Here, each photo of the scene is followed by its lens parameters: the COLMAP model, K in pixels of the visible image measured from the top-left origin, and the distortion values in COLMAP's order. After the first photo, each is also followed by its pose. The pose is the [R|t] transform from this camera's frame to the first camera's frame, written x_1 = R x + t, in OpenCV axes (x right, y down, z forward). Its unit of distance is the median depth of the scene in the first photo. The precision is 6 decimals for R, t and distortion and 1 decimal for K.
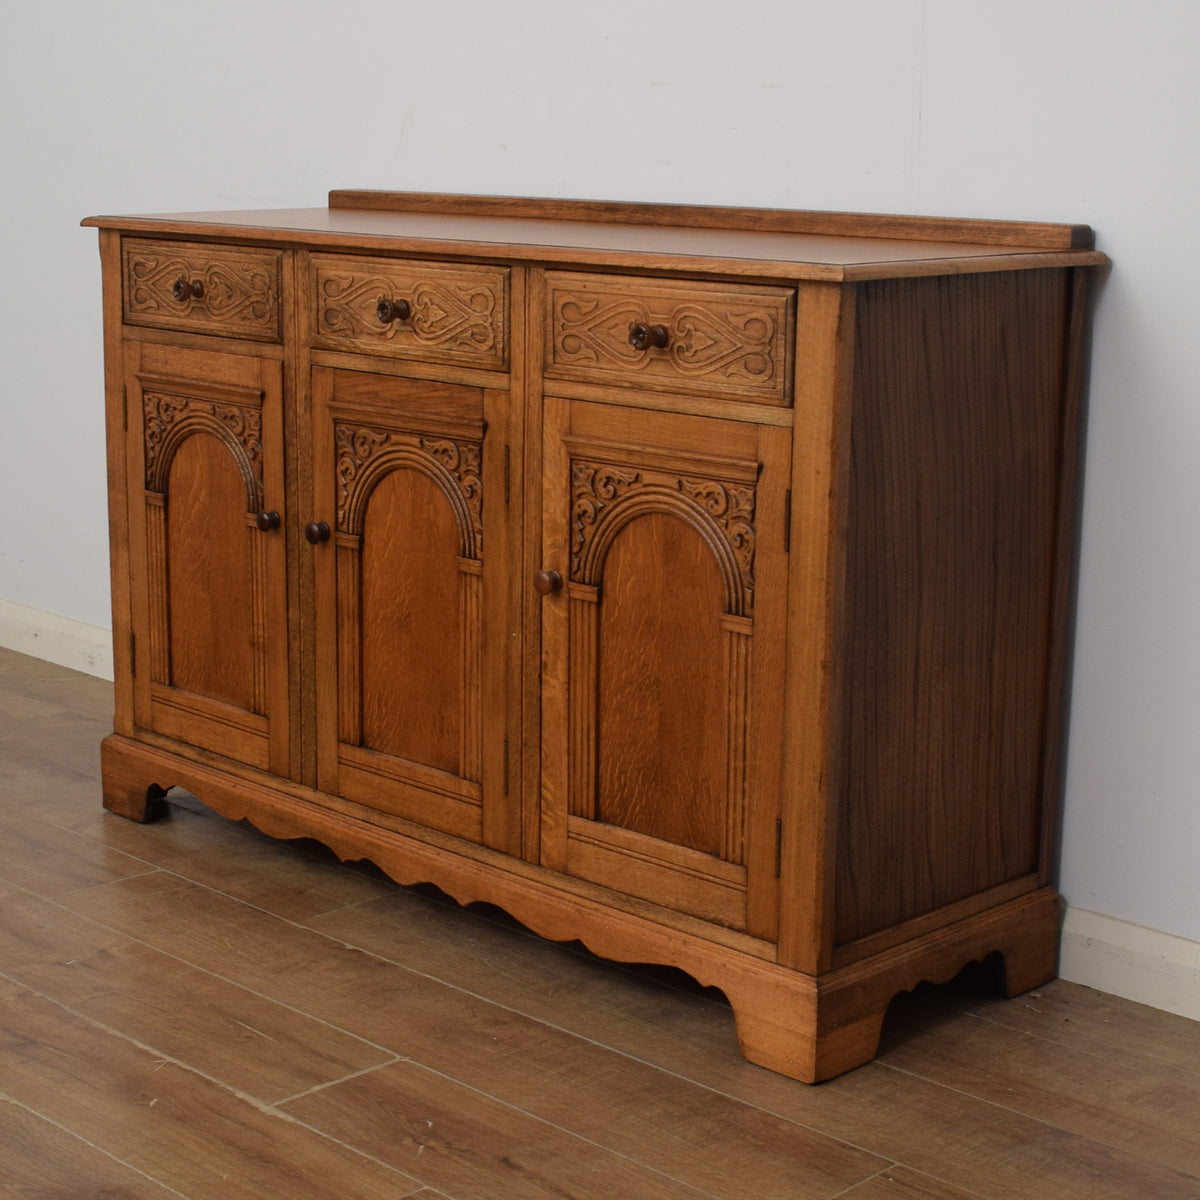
lens RADIAL K [[2261.6, 0, 546.6], [0, 2261.6, 667.8], [0, 0, 1]] dist [-0.098236, -0.010754]
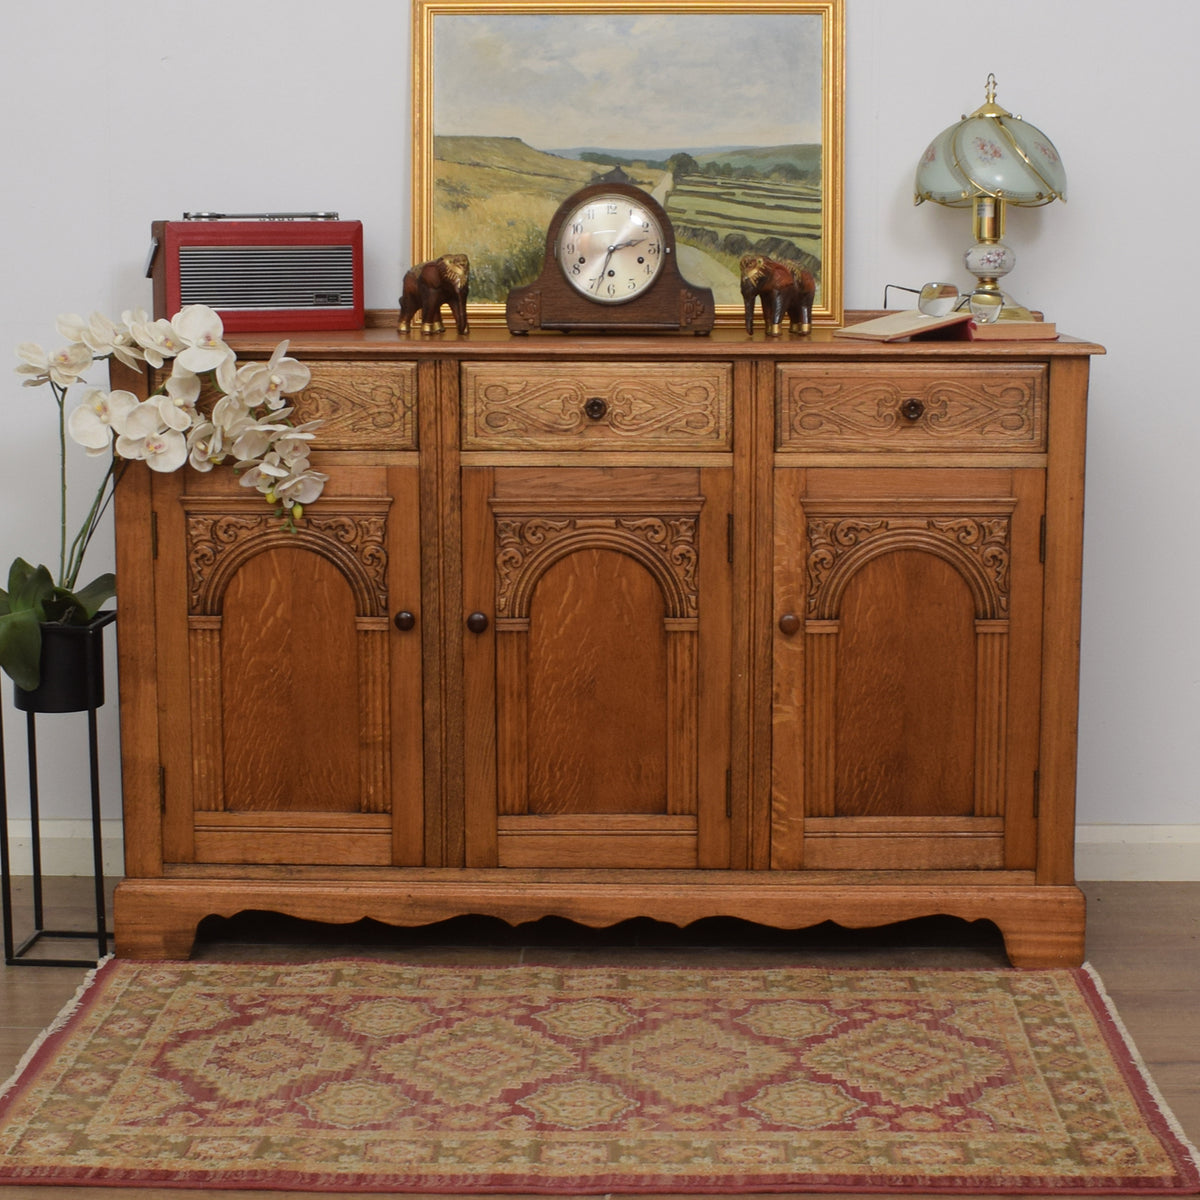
lens RADIAL K [[2363.4, 0, 604.4], [0, 2363.4, 613.5], [0, 0, 1]] dist [-0.096078, -0.003724]
pose [[0.718615, -0.118252, 0.685280, -0.912820], [0.171479, 0.985139, -0.009825, -0.047028], [-0.673934, 0.124572, 0.728213, 0.160588]]
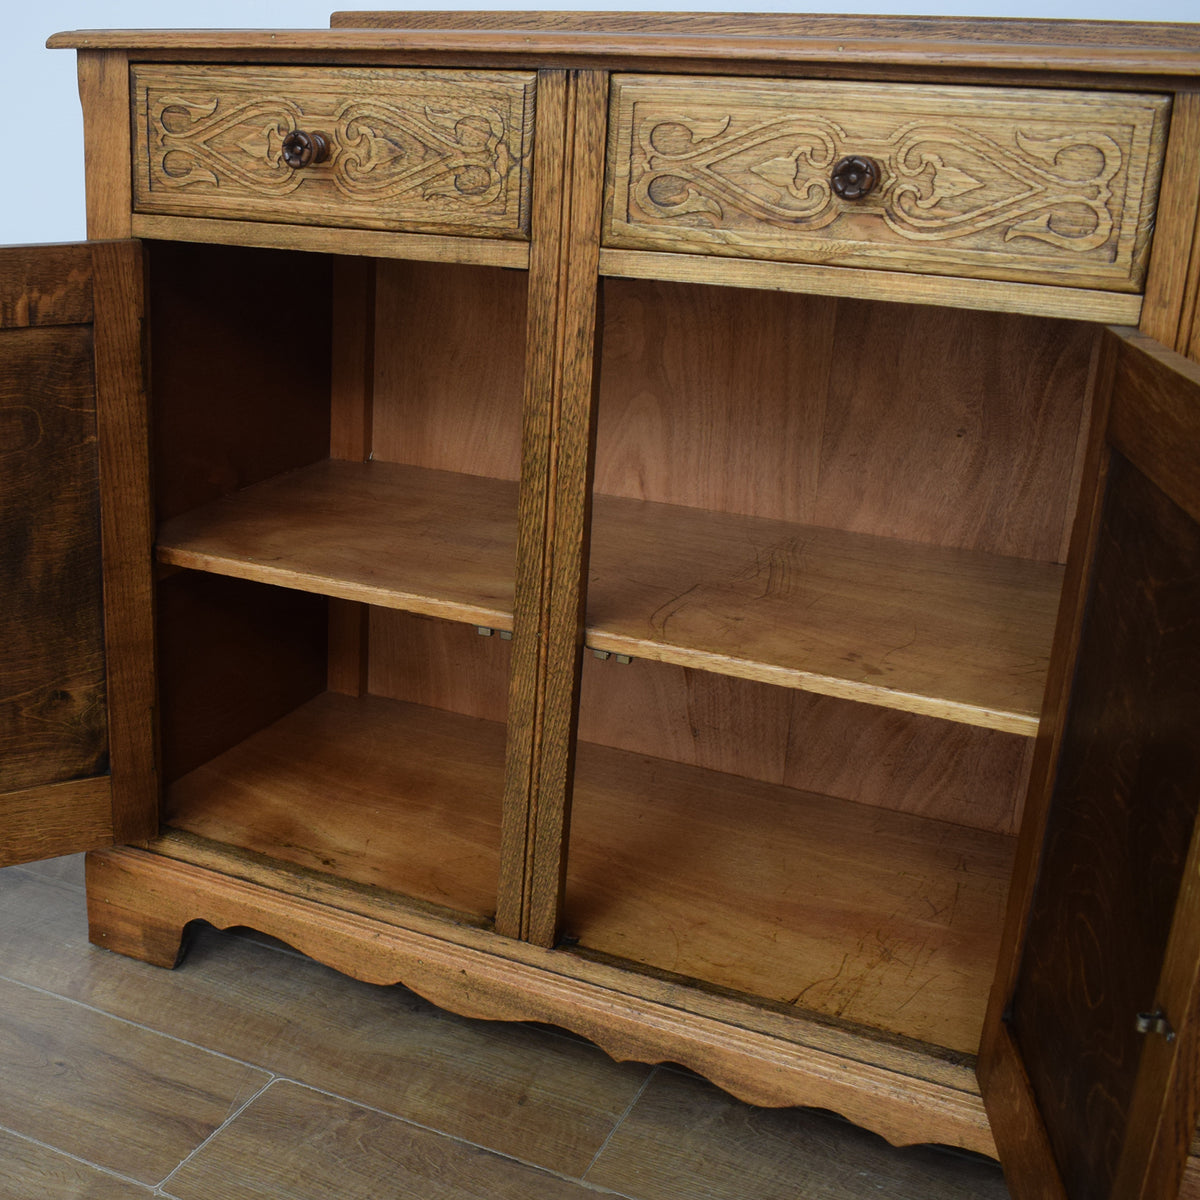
lens RADIAL K [[1620.6, 0, 339.8], [0, 1620.6, 667.6], [0, 0, 1]] dist [-0.100227, 0.017551]
pose [[0.963713, -0.090491, 0.251136, -0.307720], [0.059502, 0.989940, 0.128368, -0.100854], [-0.260226, -0.108767, 0.959402, 0.671941]]
